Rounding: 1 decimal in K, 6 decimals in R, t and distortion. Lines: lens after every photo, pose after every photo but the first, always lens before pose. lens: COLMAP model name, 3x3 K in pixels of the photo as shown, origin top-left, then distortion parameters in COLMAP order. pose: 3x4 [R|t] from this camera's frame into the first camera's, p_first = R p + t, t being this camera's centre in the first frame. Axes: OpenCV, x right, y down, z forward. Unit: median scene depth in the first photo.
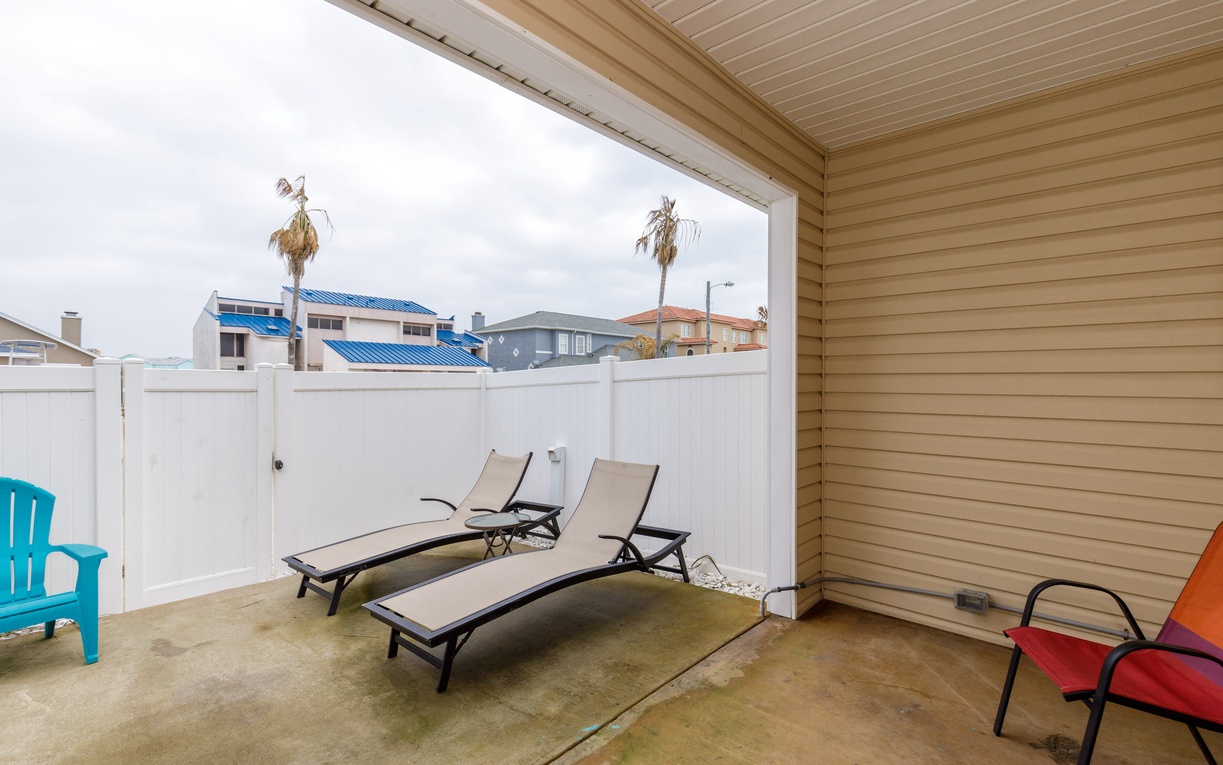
lens RADIAL K [[561.5, 0, 608.5], [0, 561.5, 385.6], [0, 0, 1]] dist [0.001300, -0.001455]
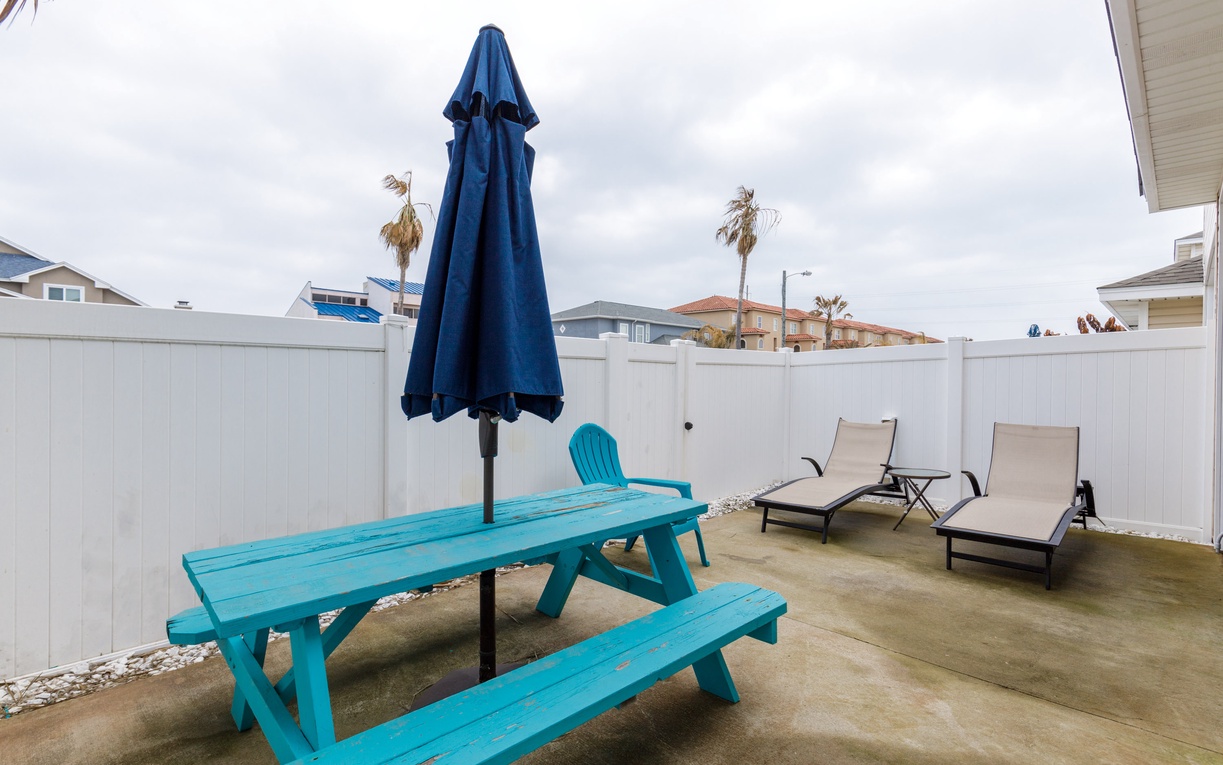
lens RADIAL K [[561.5, 0, 612.3], [0, 561.5, 379.1], [0, 0, 1]] dist [0.001300, -0.001455]
pose [[0.997553, 0.009782, -0.069231, -0.064331], [-0.009349, 0.999935, 0.006569, 0.003488], [0.069290, -0.005906, 0.997579, -0.018512]]
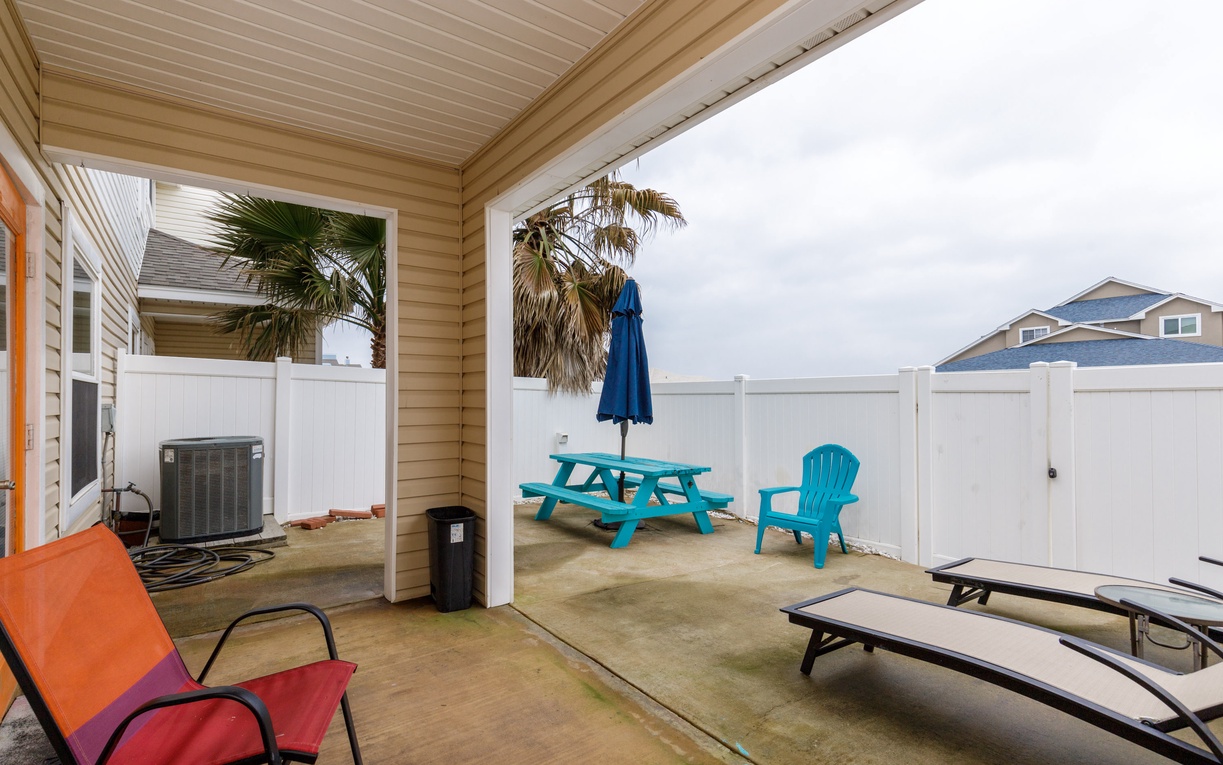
lens RADIAL K [[561.5, 0, 614.2], [0, 561.5, 385.8], [0, 0, 1]] dist [0.001300, -0.001455]
pose [[-0.184189, -0.020218, -0.982683, 0.043017], [0.003418, 0.999769, -0.021210, 0.001553], [0.982885, -0.007265, -0.184077, 0.045073]]
